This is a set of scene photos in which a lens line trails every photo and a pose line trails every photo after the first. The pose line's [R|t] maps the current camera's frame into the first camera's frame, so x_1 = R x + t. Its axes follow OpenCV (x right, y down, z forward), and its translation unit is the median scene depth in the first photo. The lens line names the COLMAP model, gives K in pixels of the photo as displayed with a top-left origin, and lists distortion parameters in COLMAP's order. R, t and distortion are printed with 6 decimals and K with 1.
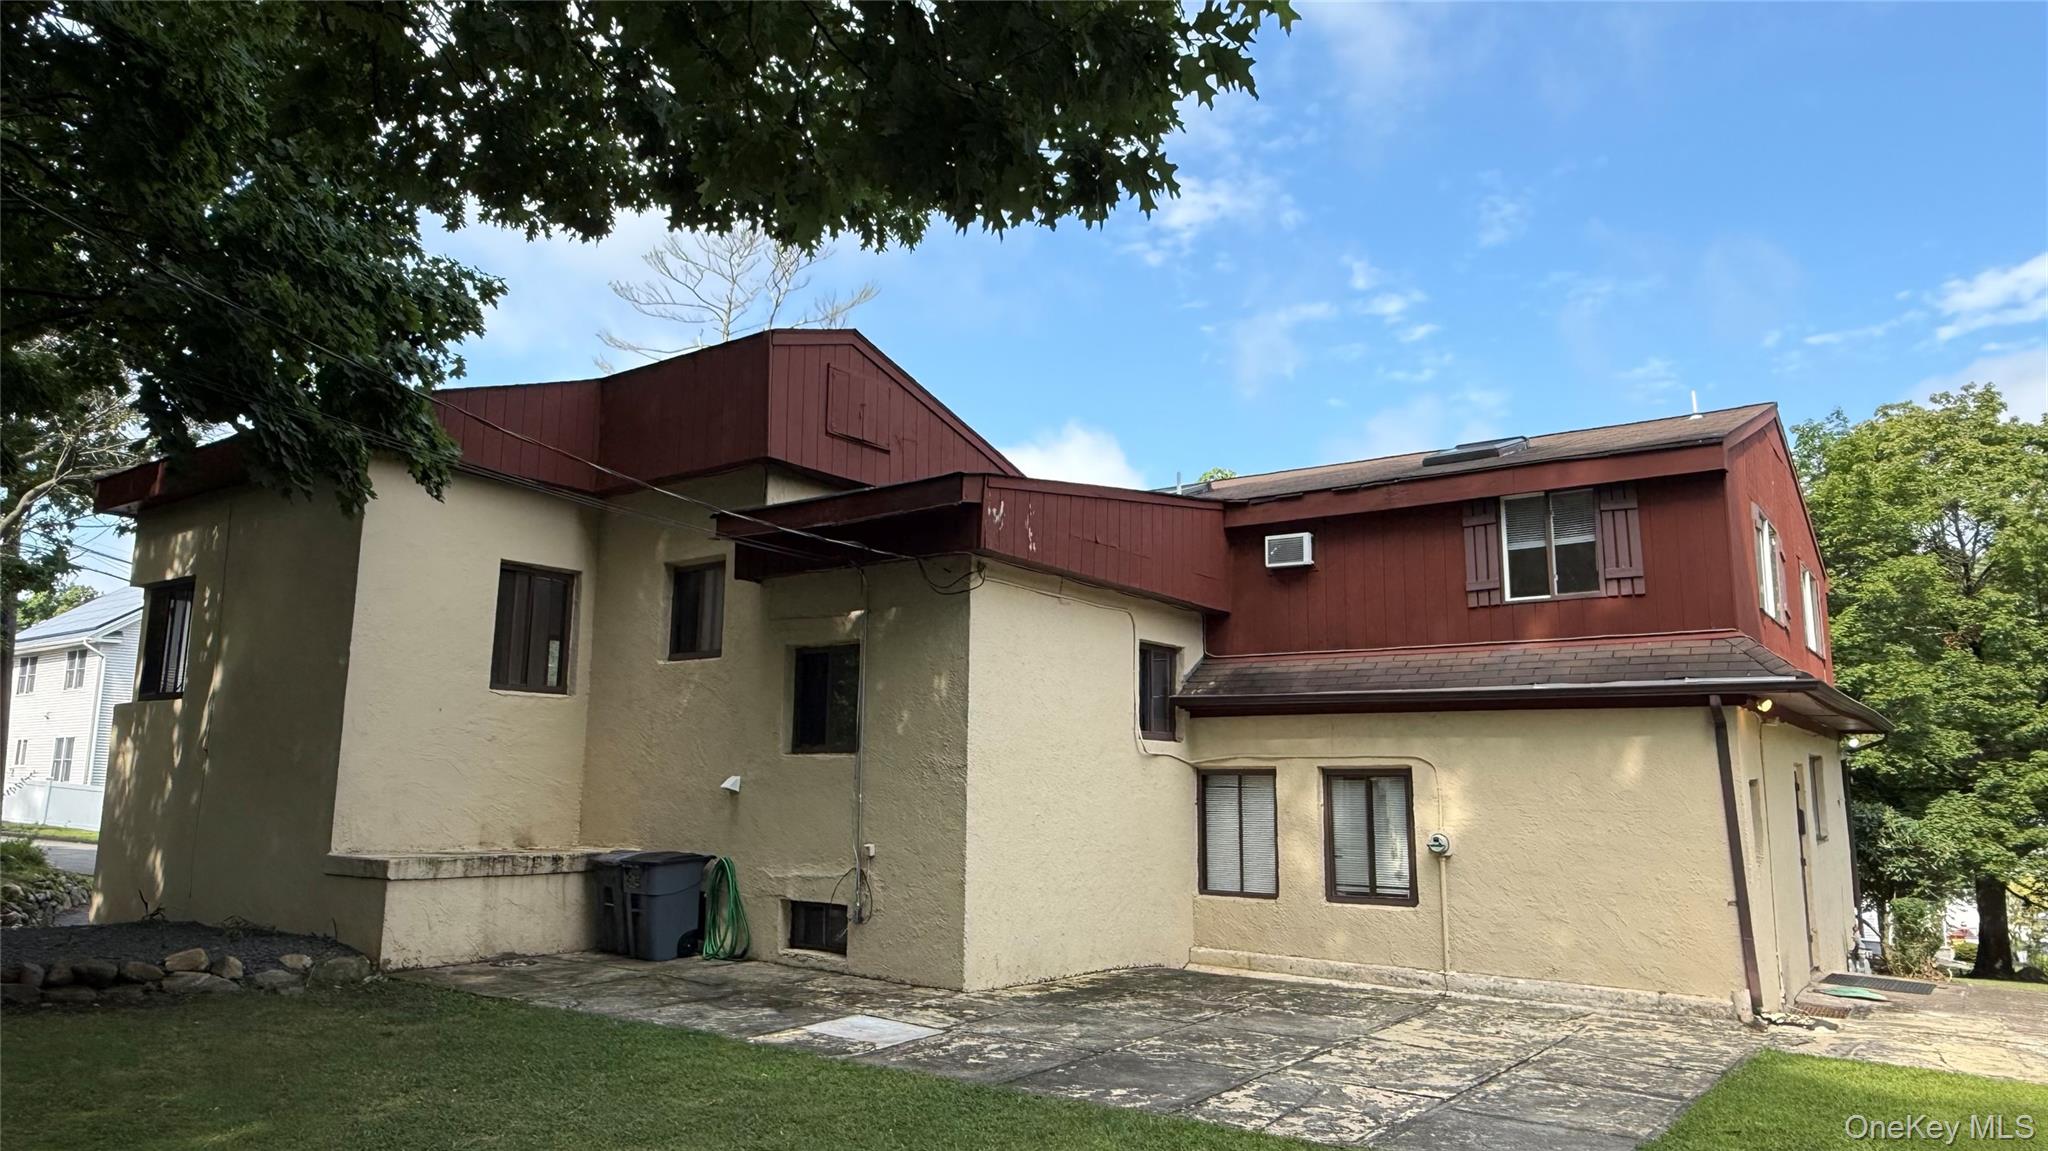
lens RADIAL K [[1395.2, 0, 1024.0], [0, 1395.2, 575.5], [0, 0, 1]] dist [-0.007491, -0.001648]
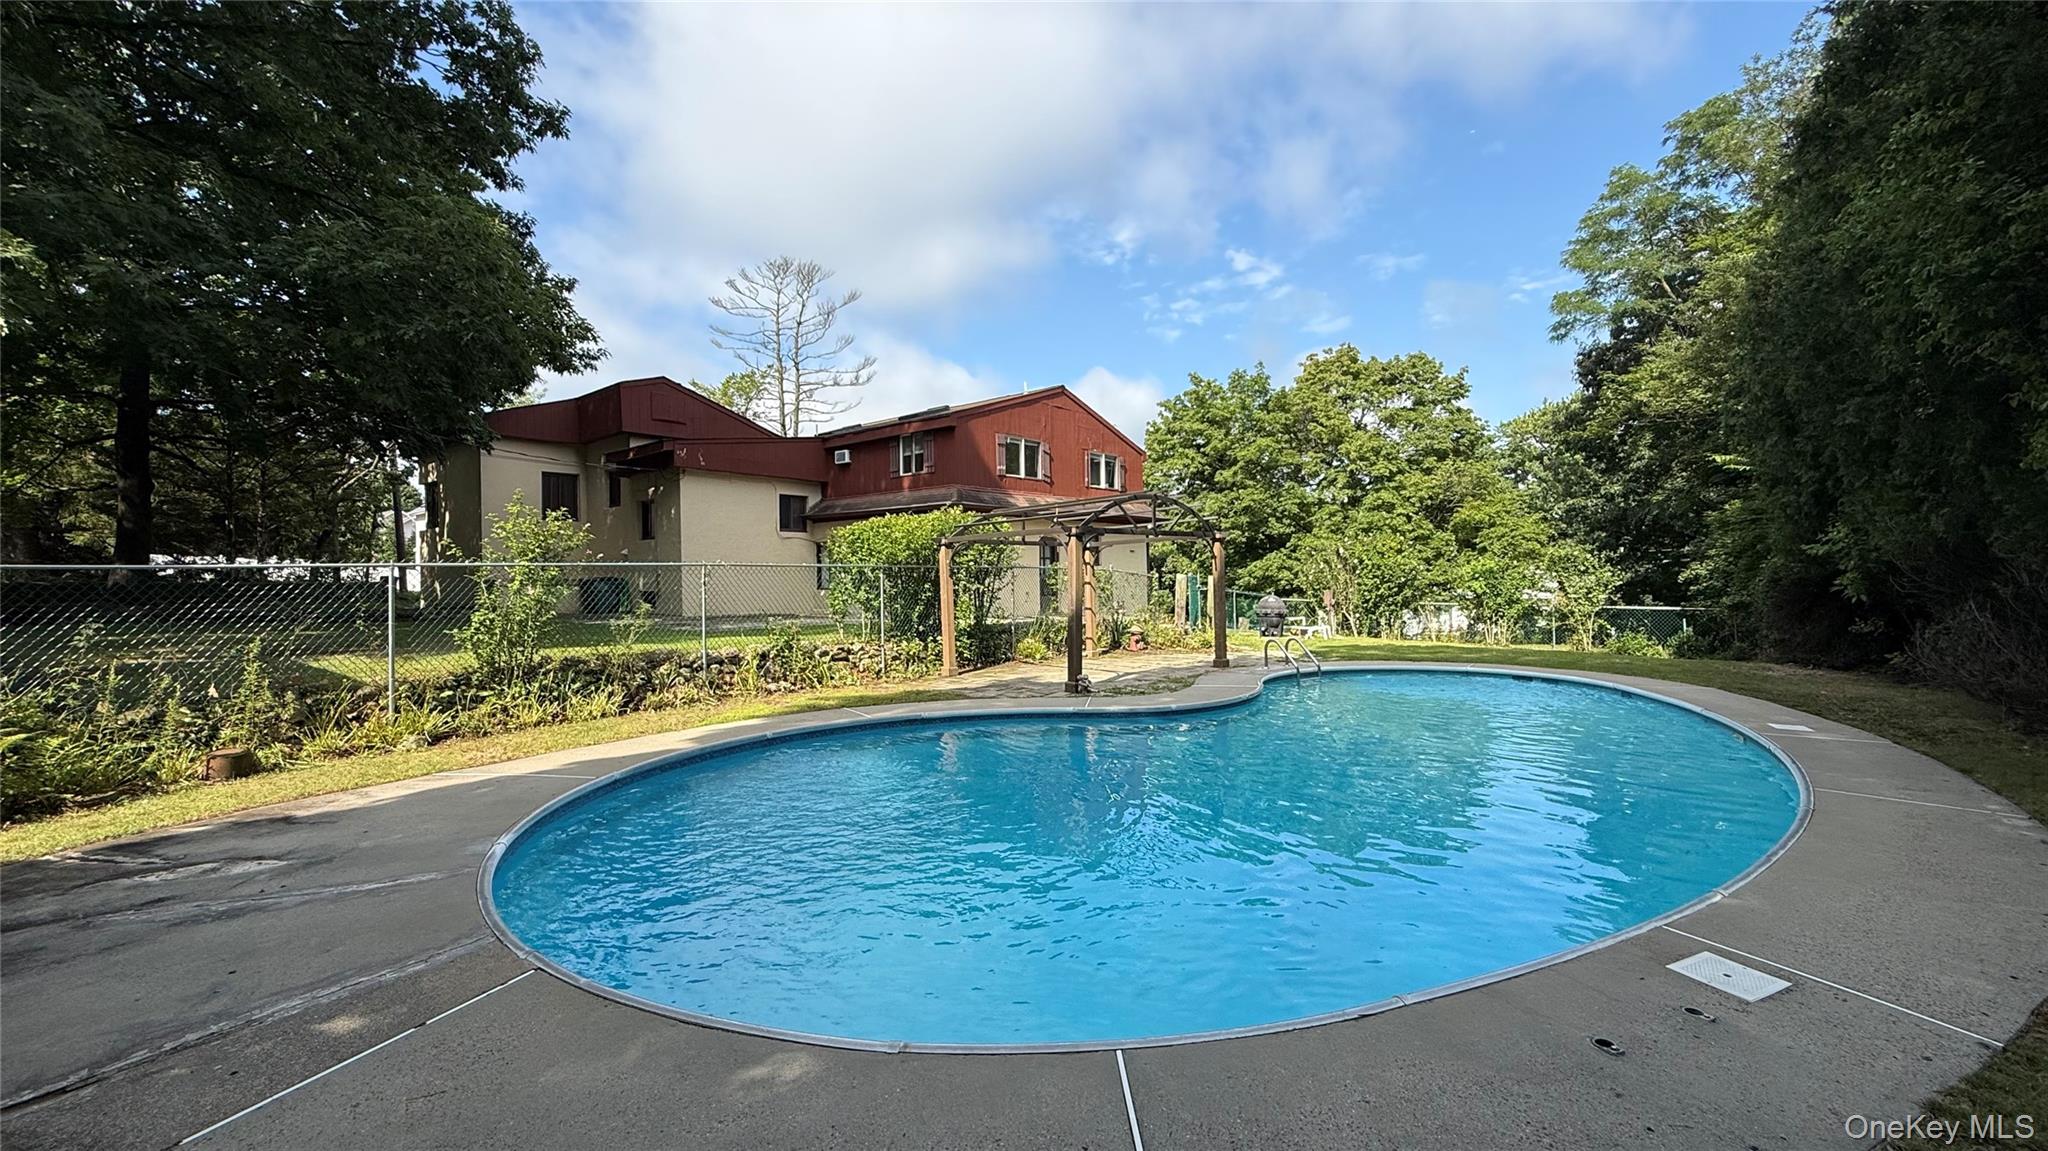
lens RADIAL K [[802.0, 0, 1024.0], [0, 802.0, 575.5], [0, 0, 1]] dist [0.000430, -0.000515]
pose [[0.996691, -0.022110, -0.078222, 0.650613], [0.034227, 0.986983, 0.157141, -0.023588], [0.073729, -0.159298, 0.984473, -0.473641]]
